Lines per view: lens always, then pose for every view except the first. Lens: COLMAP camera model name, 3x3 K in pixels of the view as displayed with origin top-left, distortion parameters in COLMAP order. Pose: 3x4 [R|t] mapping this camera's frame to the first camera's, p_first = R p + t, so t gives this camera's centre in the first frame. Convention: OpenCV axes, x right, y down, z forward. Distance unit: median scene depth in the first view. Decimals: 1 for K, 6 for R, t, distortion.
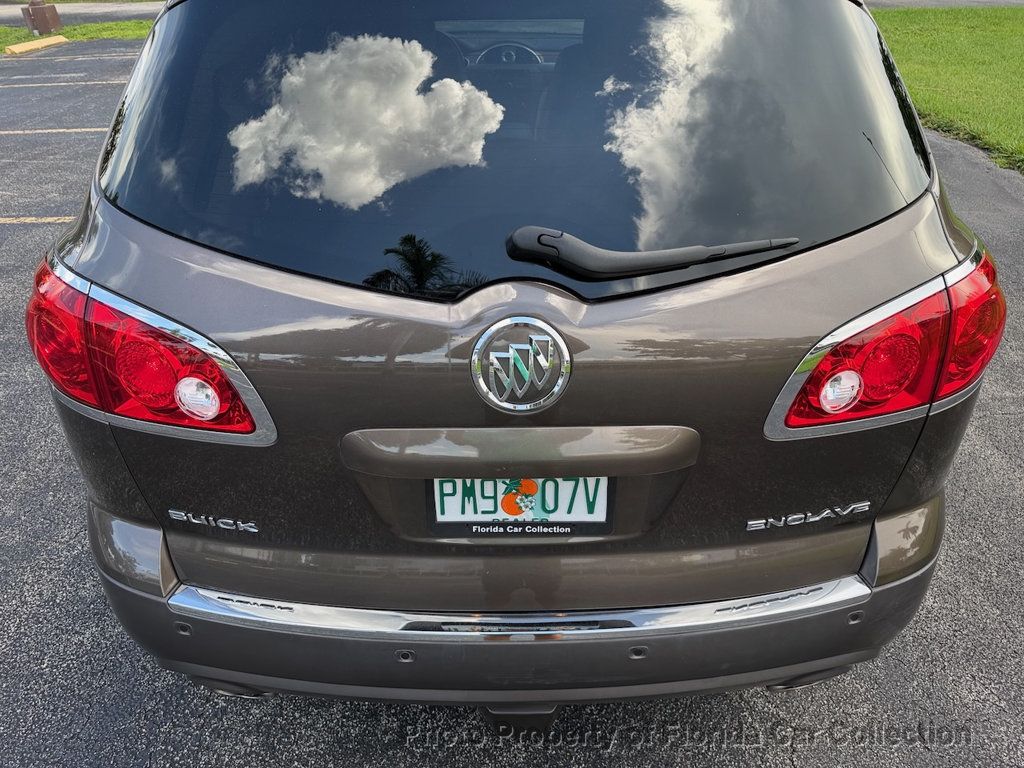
lens RADIAL K [[714.9, 0, 513.9], [0, 714.9, 387.9], [0, 0, 1]] dist [0.023250, -0.028223]
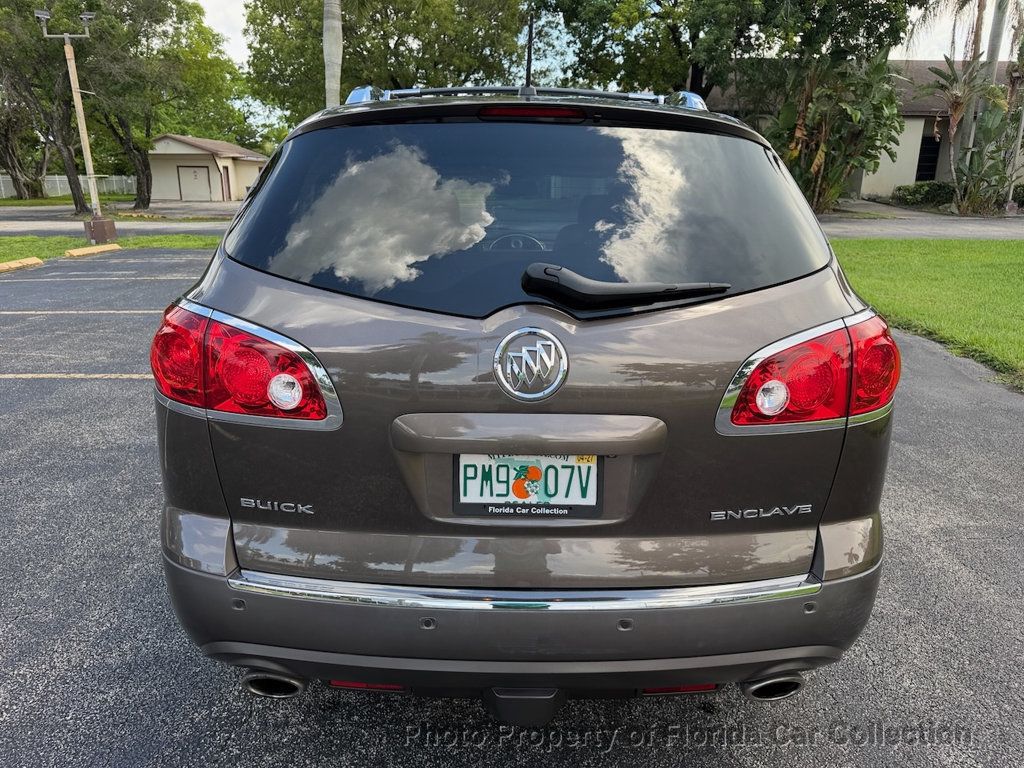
lens RADIAL K [[718.1, 0, 516.5], [0, 718.1, 399.1], [0, 0, 1]] dist [0.040300, -0.049113]
pose [[0.999792, 0.020246, 0.002260, -0.016224], [-0.018858, 0.961766, -0.273224, 0.353964], [-0.007706, 0.273125, 0.961948, -0.250637]]
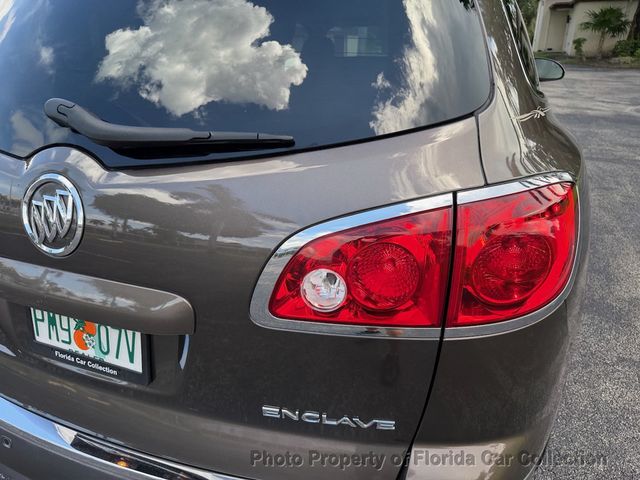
lens RADIAL K [[448.8, 0, 322.8], [0, 448.8, 249.4], [0, 0, 1]] dist [0.040300, -0.049113]
pose [[0.933771, 0.150946, -0.324480, 0.604883], [-0.194347, 0.975231, -0.105610, 0.014375], [0.300501, 0.161678, 0.939978, 0.374957]]
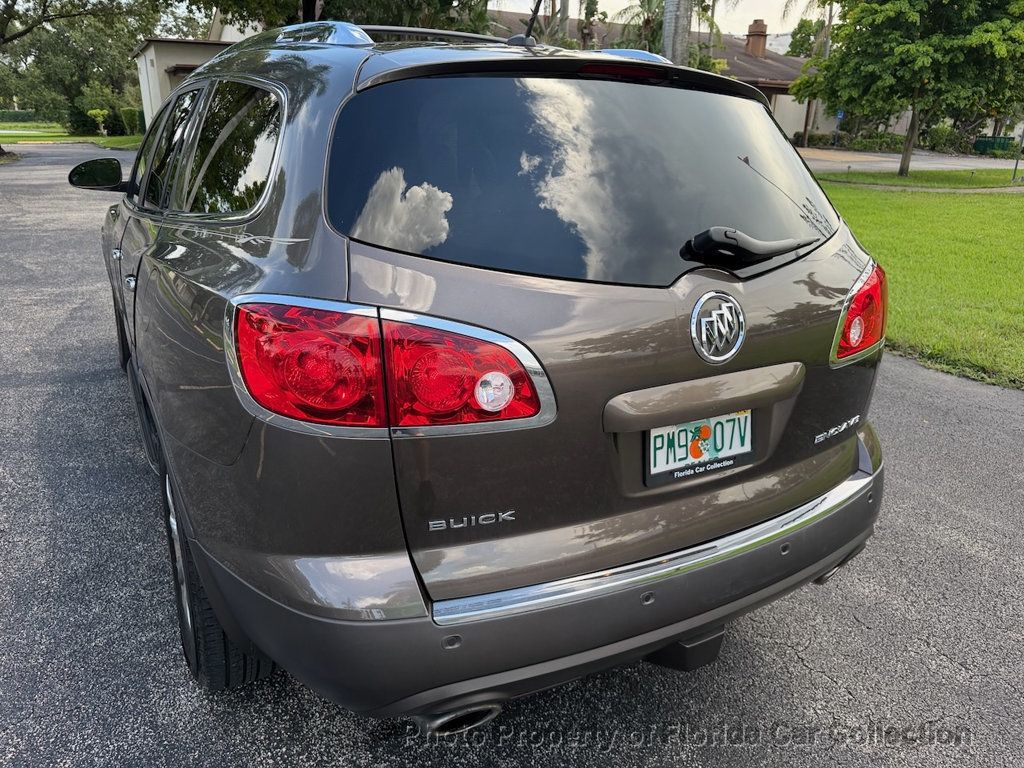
lens RADIAL K [[714.9, 0, 513.9], [0, 714.9, 387.9], [0, 0, 1]] dist [0.023250, -0.028223]
pose [[0.878039, -0.133786, 0.459509, -0.860740], [0.222376, 0.964241, -0.144182, 0.168453], [-0.423788, 0.228782, 0.876392, -0.010990]]
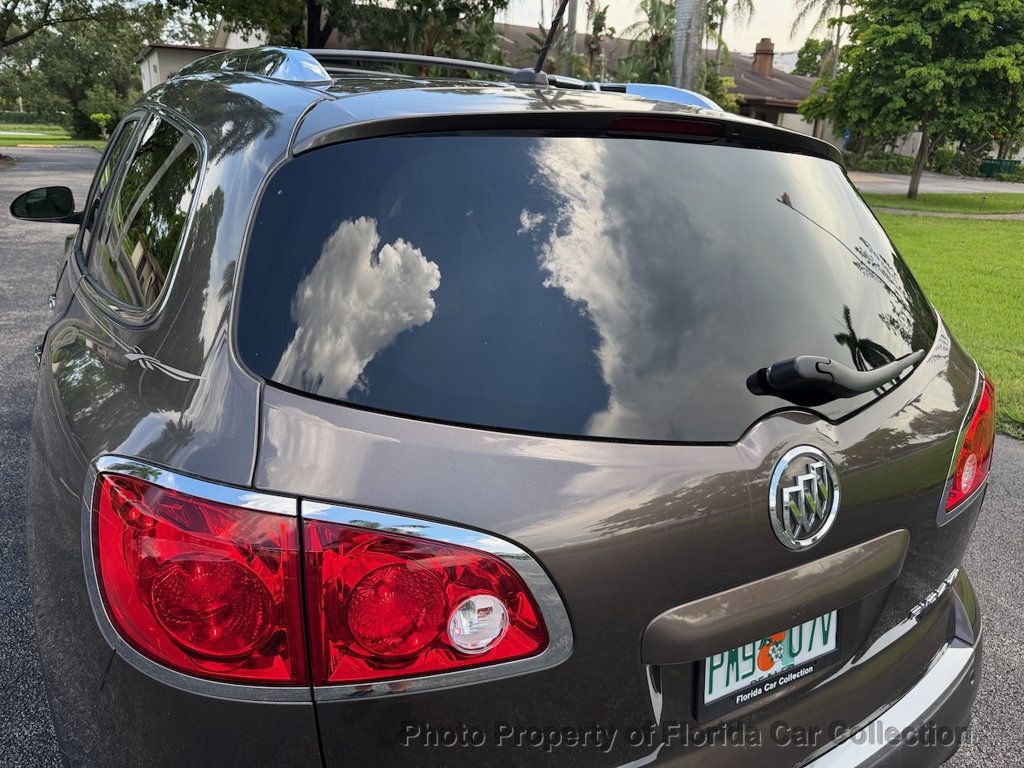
lens RADIAL K [[719.4, 0, 515.5], [0, 719.4, 384.7], [0, 0, 1]] dist [0.002097, -0.008007]
pose [[0.879225, -0.107800, 0.464050, -0.667389], [0.203457, 0.965731, -0.161145, -0.090385], [-0.430776, 0.236097, 0.871028, 0.256302]]
